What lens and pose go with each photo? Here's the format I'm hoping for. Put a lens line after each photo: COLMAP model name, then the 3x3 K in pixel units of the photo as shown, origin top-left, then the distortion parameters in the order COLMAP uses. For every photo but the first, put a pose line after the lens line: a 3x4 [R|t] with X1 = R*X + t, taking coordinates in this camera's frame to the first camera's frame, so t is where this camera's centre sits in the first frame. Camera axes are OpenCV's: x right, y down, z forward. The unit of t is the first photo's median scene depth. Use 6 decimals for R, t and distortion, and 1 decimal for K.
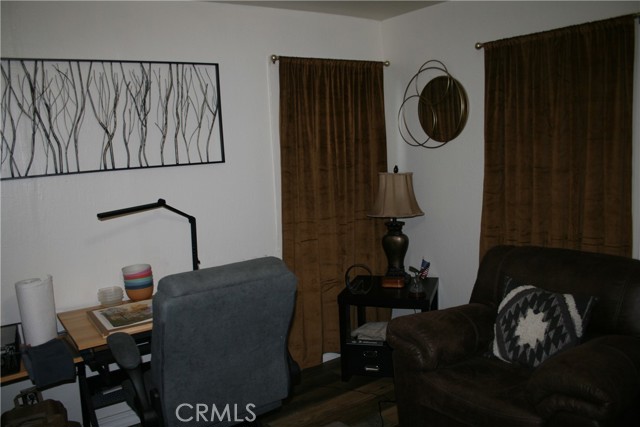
lens RADIAL K [[530.8, 0, 310.9], [0, 530.8, 219.5], [0, 0, 1]] dist [-0.151700, 0.132844]
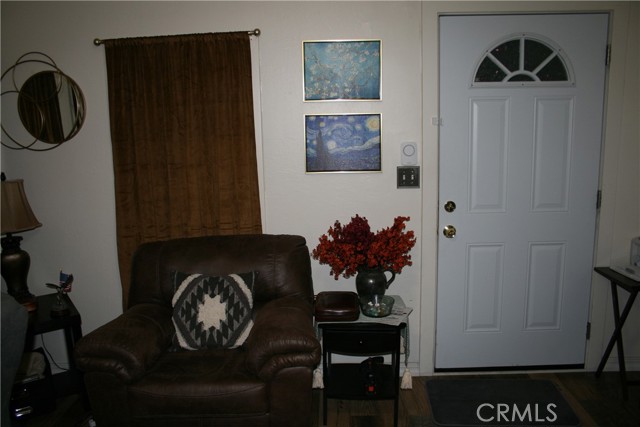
lens RADIAL K [[530.8, 0, 310.9], [0, 530.8, 219.5], [0, 0, 1]] dist [-0.151700, 0.132844]
pose [[0.613225, -0.118759, 0.780930, -0.201727], [0.124841, 0.990779, 0.052640, -0.008176], [-0.779981, 0.065212, 0.622397, 0.105982]]
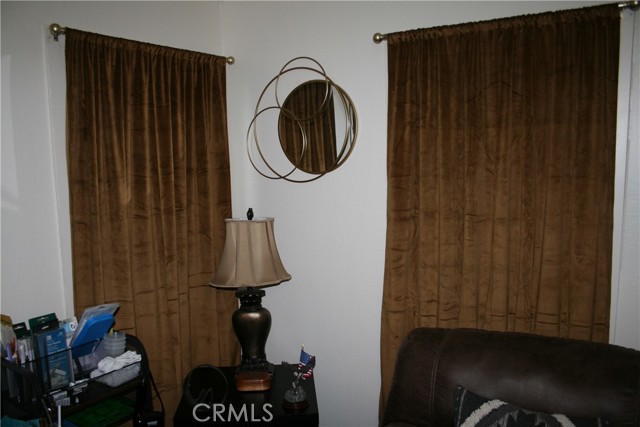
lens RADIAL K [[530.8, 0, 310.9], [0, 530.8, 219.5], [0, 0, 1]] dist [-0.151700, 0.132844]
pose [[0.926094, -0.017815, 0.376873, -0.024772], [0.033720, 0.998795, -0.035645, -0.065373], [-0.375784, 0.045719, 0.925579, 0.367660]]
